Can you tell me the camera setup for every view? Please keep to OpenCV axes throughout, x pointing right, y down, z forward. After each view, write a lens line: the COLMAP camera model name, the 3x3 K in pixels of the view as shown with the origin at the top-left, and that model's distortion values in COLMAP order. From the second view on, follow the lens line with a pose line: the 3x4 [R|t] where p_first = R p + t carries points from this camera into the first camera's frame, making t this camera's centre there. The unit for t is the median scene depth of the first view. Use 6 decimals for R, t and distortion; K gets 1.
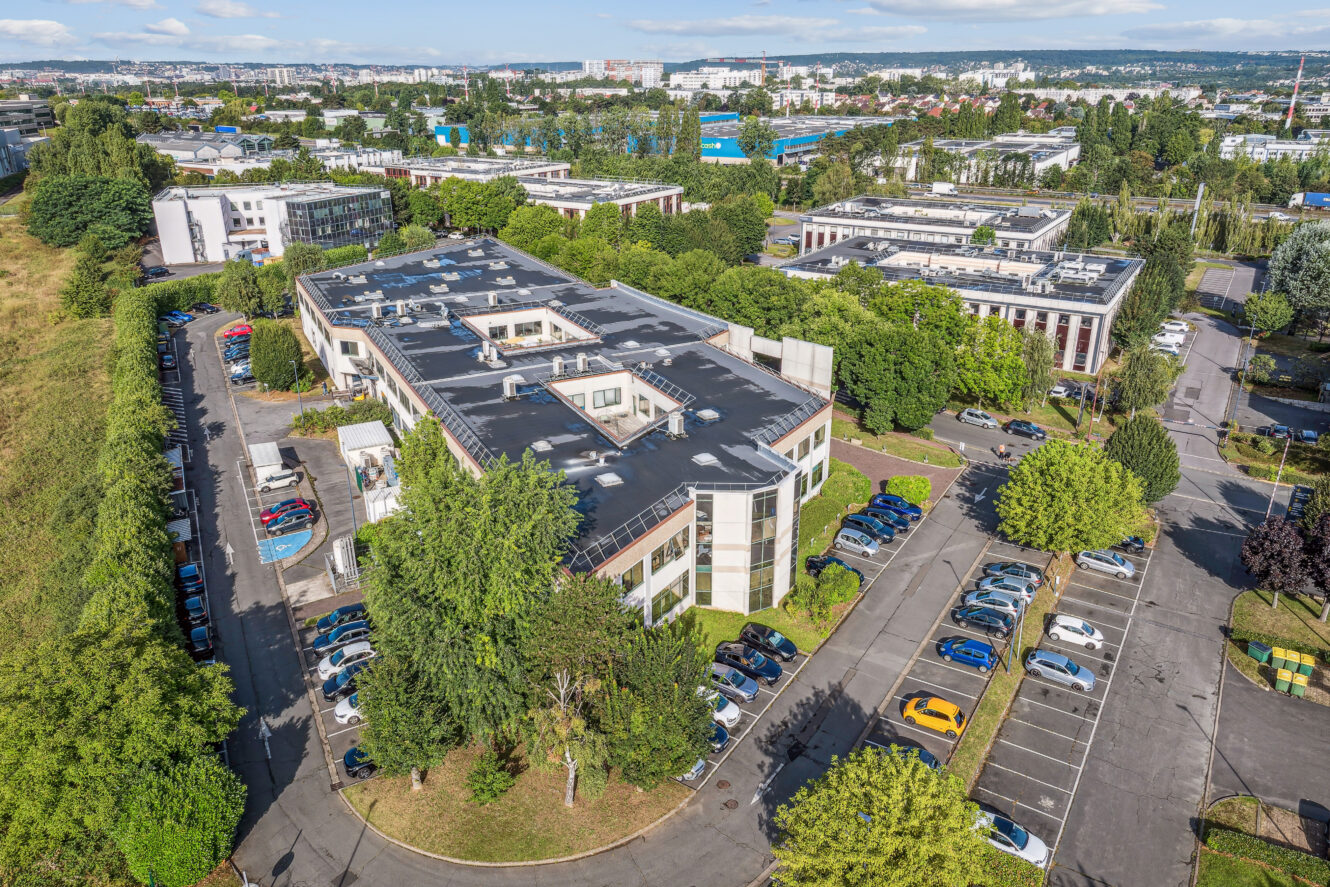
lens RADIAL K [[911.4, 0, 660.7], [0, 911.4, 442.9], [0, 0, 1]] dist [-0.004560, 0.004432]
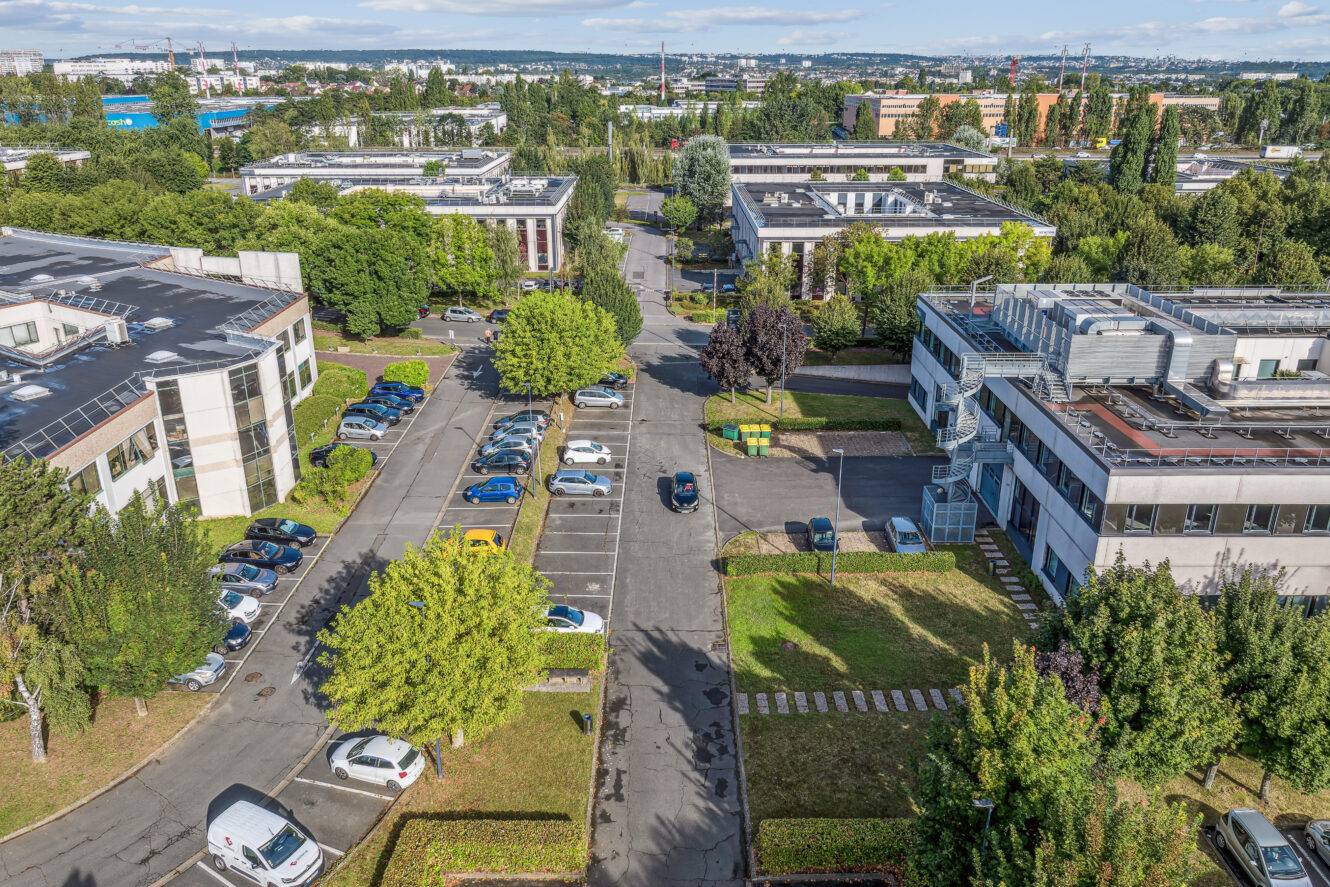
lens RADIAL K [[911.4, 0, 646.6], [0, 911.4, 394.0], [0, 0, 1]] dist [-0.004560, 0.004432]
pose [[0.847575, -0.174666, 0.501108, 0.000444], [0.196740, 0.980415, 0.008967, 0.113160], [-0.492860, 0.090988, 0.865338, 0.040974]]
